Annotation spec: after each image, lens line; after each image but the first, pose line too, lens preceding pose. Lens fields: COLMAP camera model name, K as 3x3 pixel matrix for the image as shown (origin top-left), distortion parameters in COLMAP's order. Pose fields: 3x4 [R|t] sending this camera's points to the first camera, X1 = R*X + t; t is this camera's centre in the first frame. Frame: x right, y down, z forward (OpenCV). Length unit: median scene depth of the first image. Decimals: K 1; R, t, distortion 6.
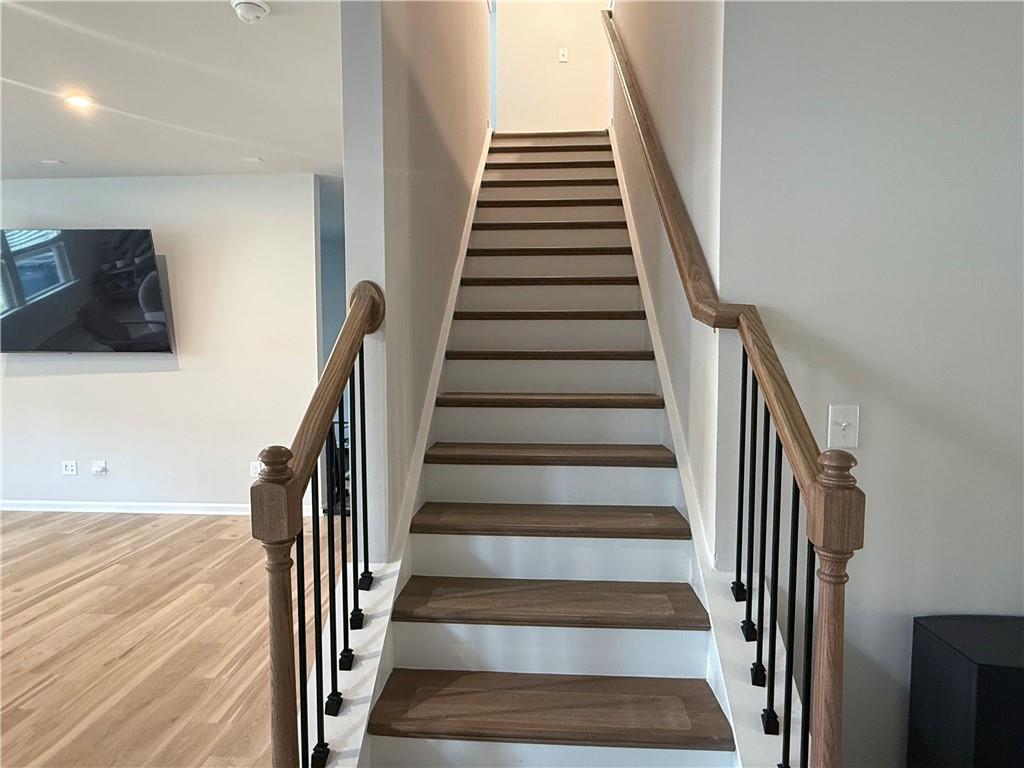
lens RADIAL K [[607.7, 0, 519.3], [0, 607.7, 389.4], [0, 0, 1]] dist [-0.005110, 0.004239]
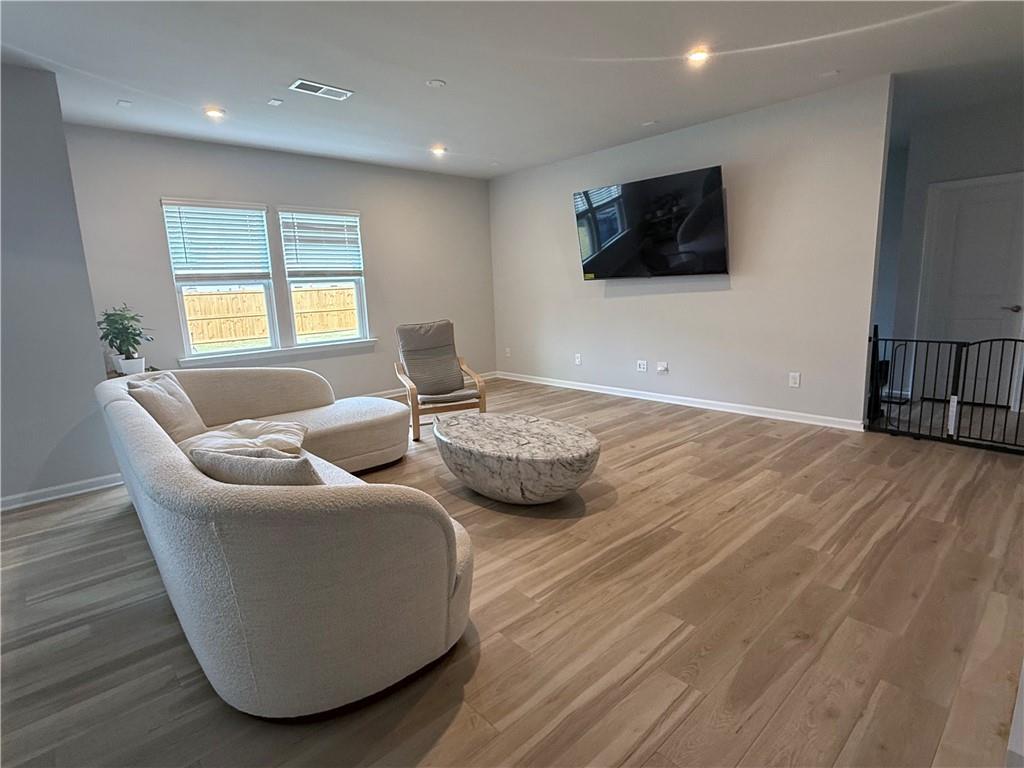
lens RADIAL K [[538.3, 0, 512.9], [0, 538.3, 384.0], [0, 0, 1]] dist [-0.010502, -0.000035]
pose [[0.717094, 0.096042, -0.690328, -0.174129], [-0.016442, 0.992516, 0.121004, 0.041030], [0.696783, -0.075421, 0.713306, -0.051031]]
